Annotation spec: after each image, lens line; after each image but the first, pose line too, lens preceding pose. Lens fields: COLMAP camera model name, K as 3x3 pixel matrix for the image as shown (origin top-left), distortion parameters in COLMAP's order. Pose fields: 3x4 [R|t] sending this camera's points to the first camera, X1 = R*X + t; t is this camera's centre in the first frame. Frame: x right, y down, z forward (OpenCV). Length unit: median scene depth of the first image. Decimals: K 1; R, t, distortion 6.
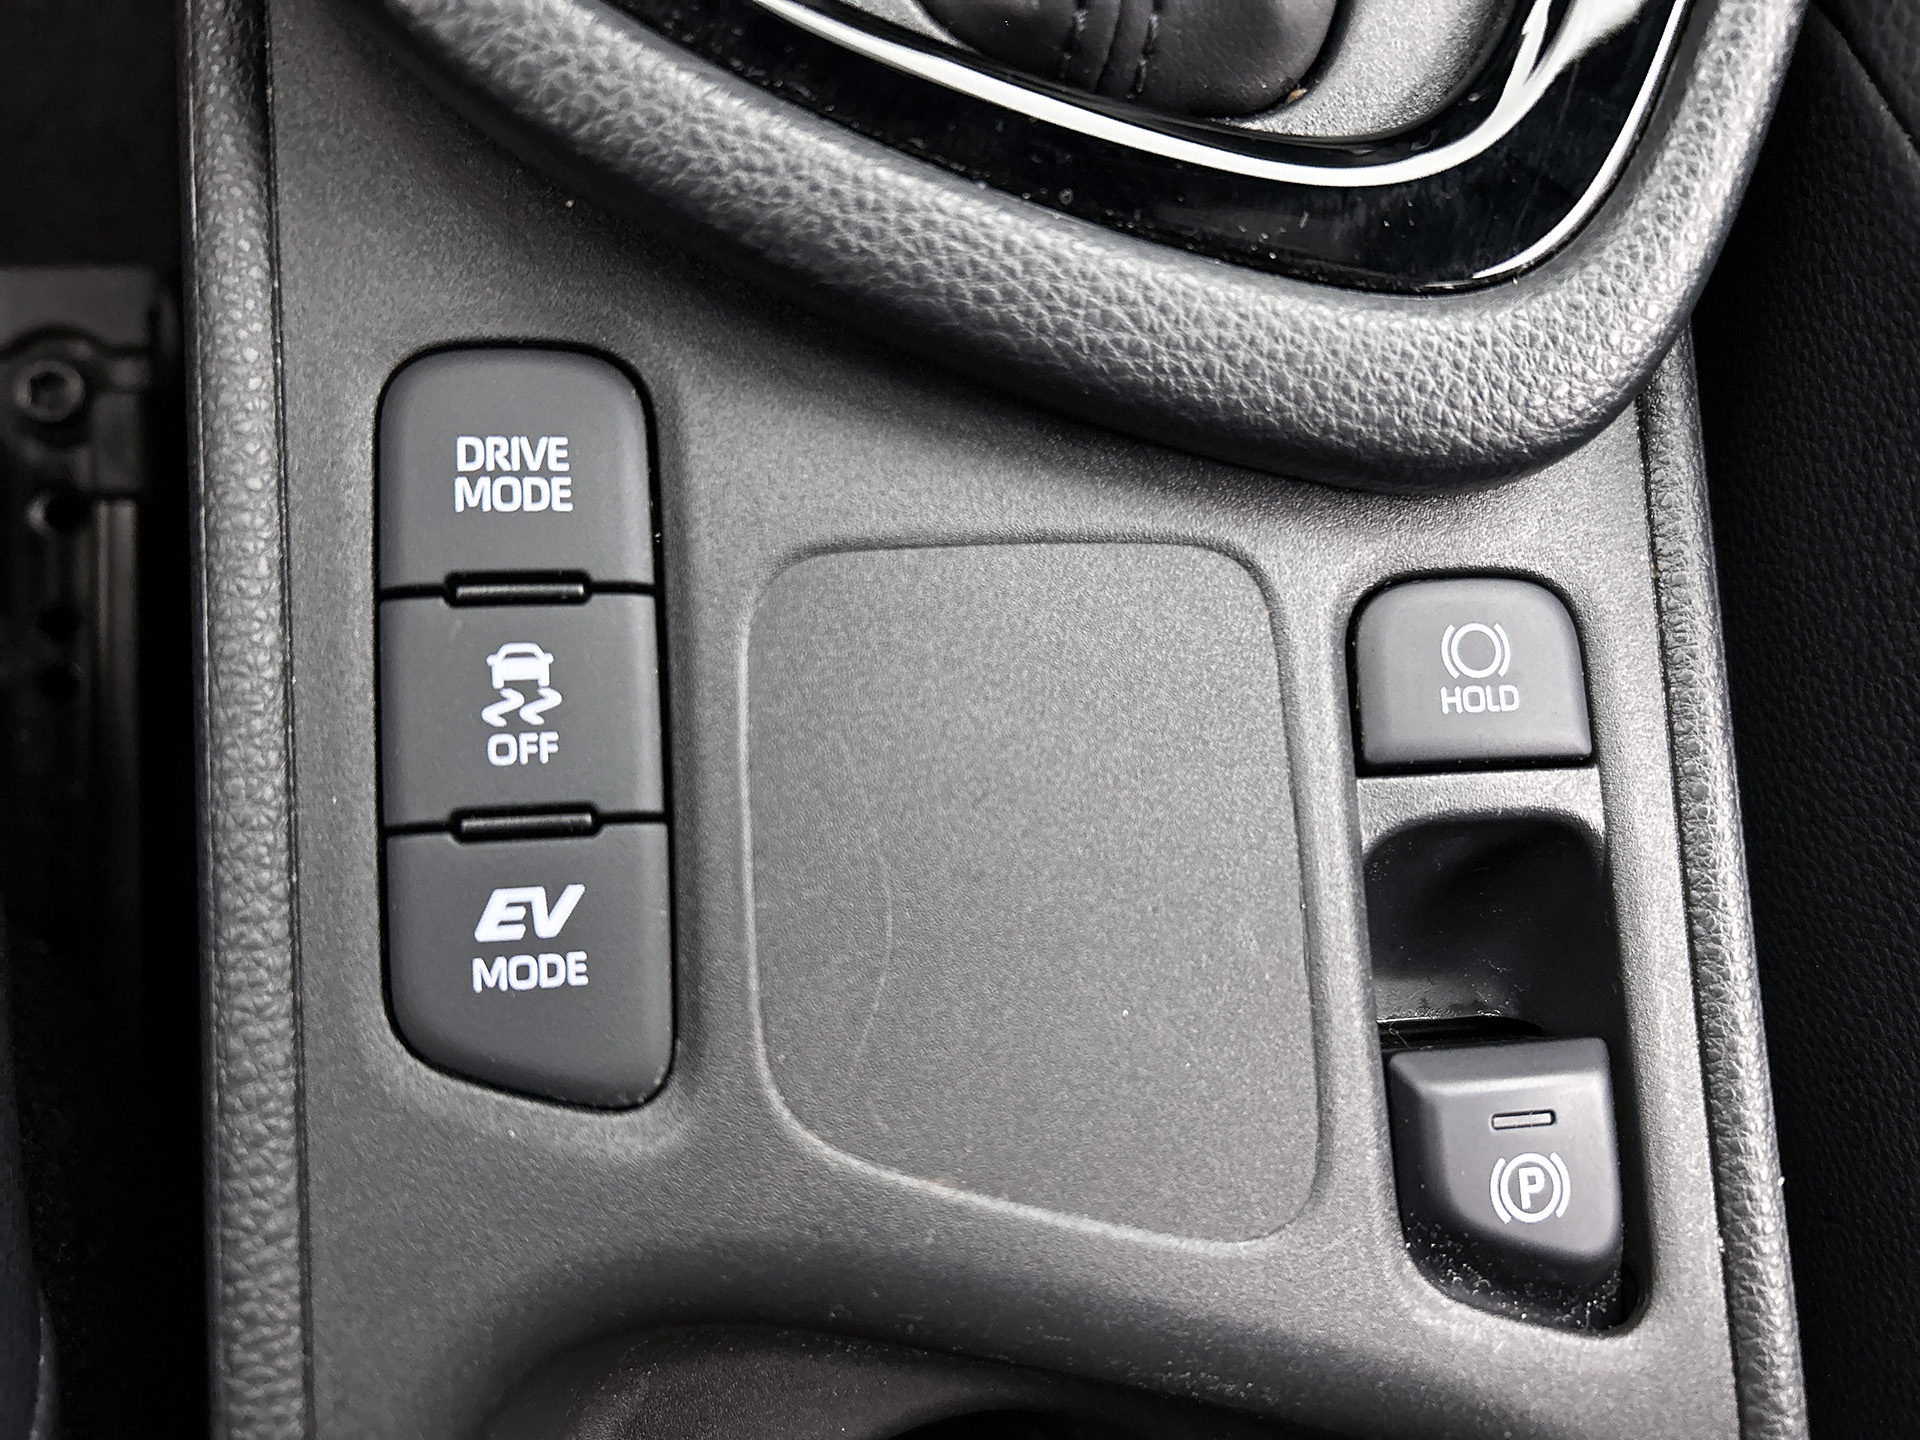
lens RADIAL K [[1549.6, 0, 963.2], [0, 1549.6, 712.9], [0, 0, 1]] dist [-0.014439, -0.003907]
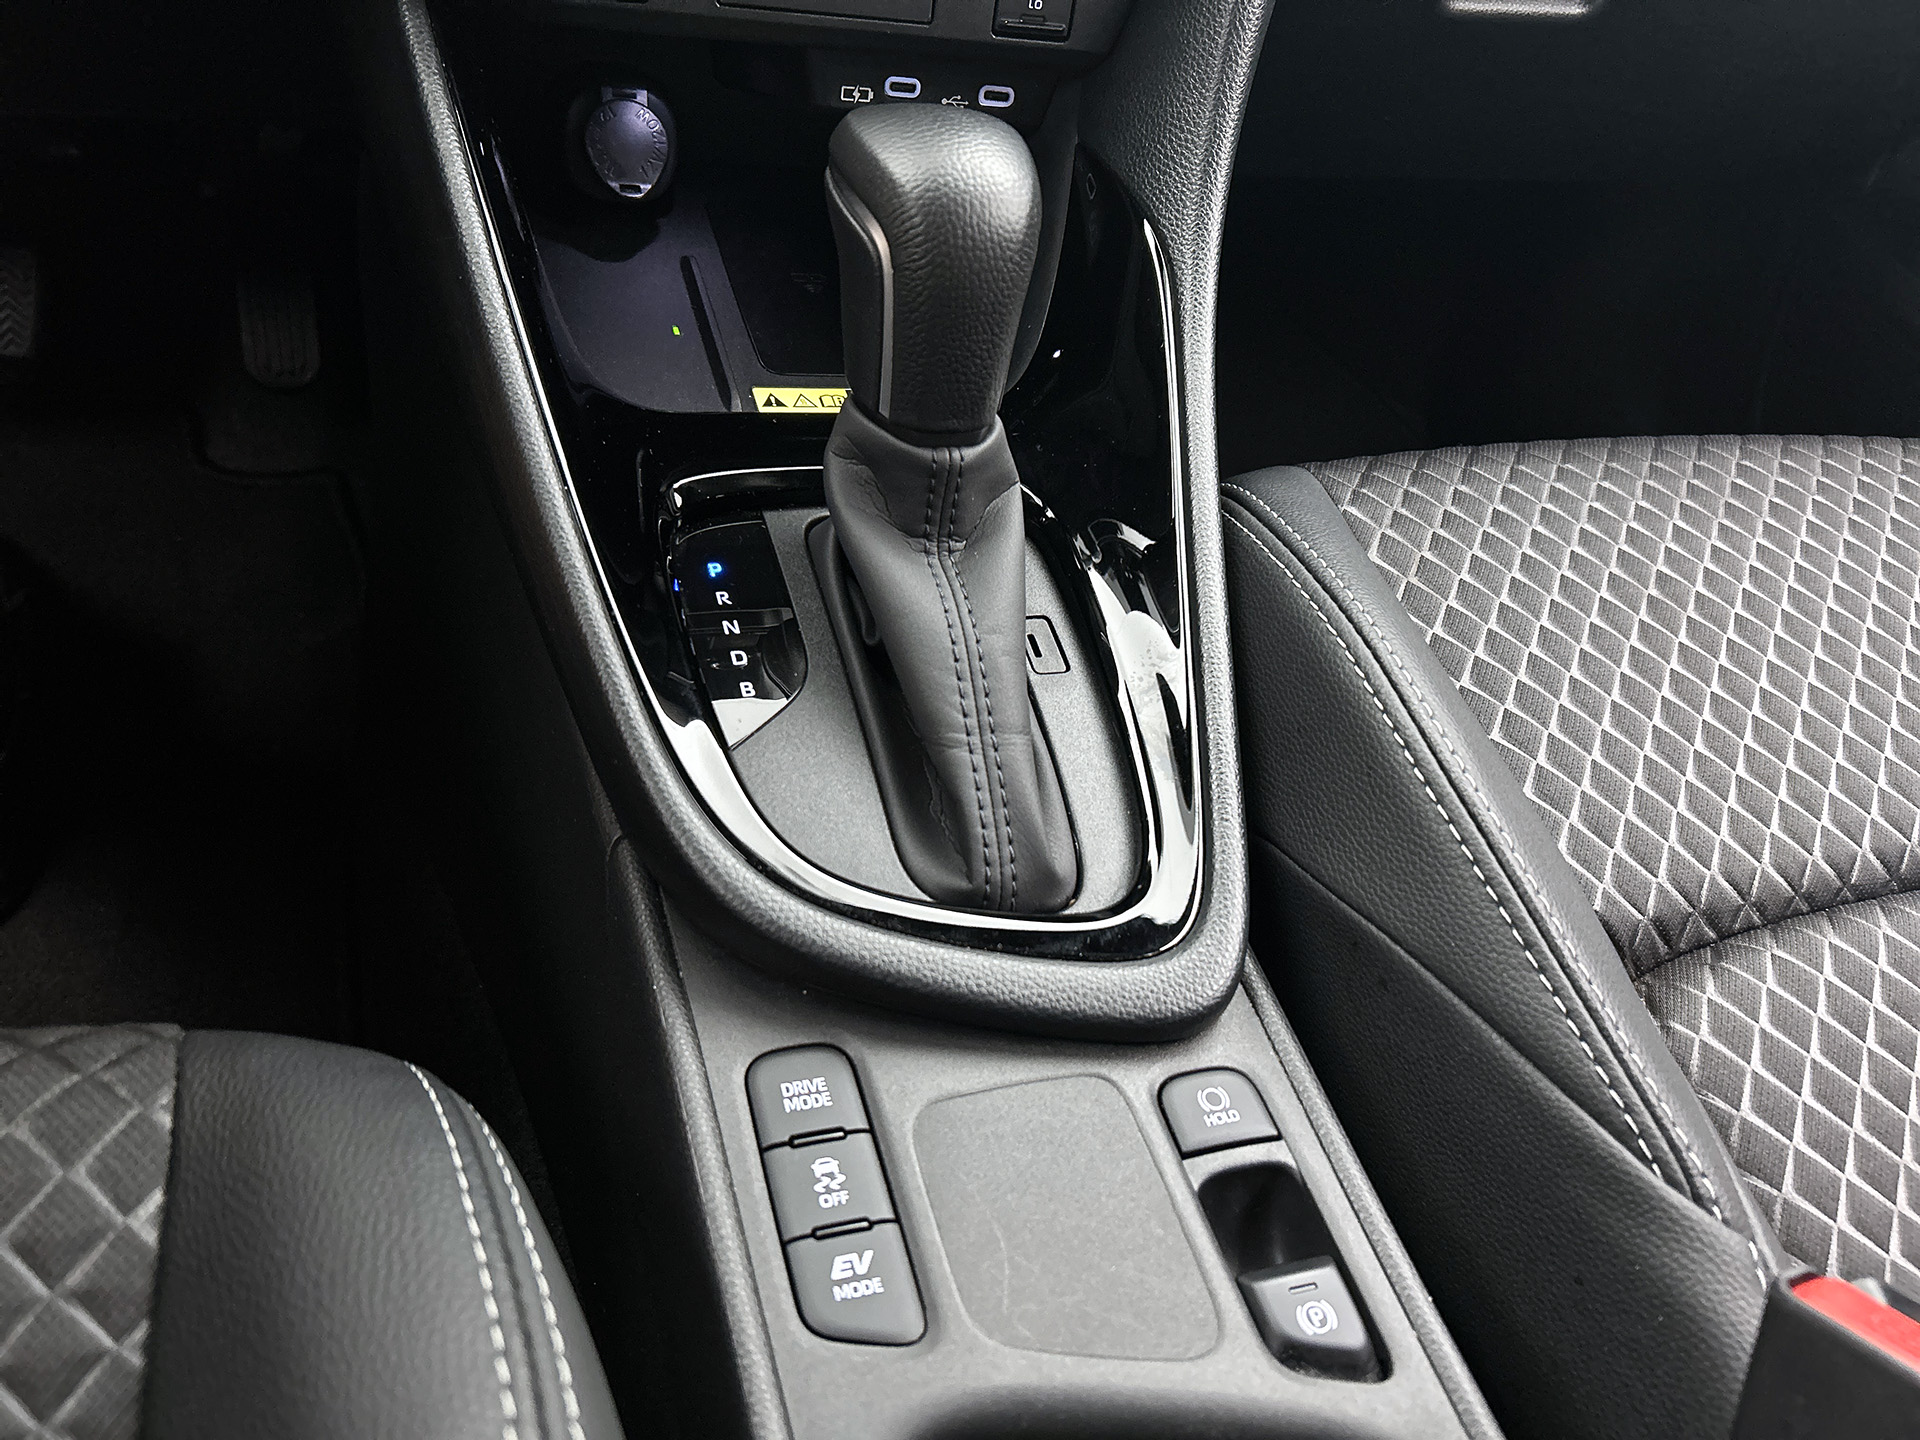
lens RADIAL K [[1459.8, 0, 960.8], [0, 1459.8, 709.7], [0, 0, 1]] dist [0.037008, 0.012876]
pose [[0.971470, -0.163163, 0.172115, -0.353168], [0.233548, 0.784387, -0.574624, 0.749689], [-0.041247, 0.598427, 0.800115, -1.208074]]
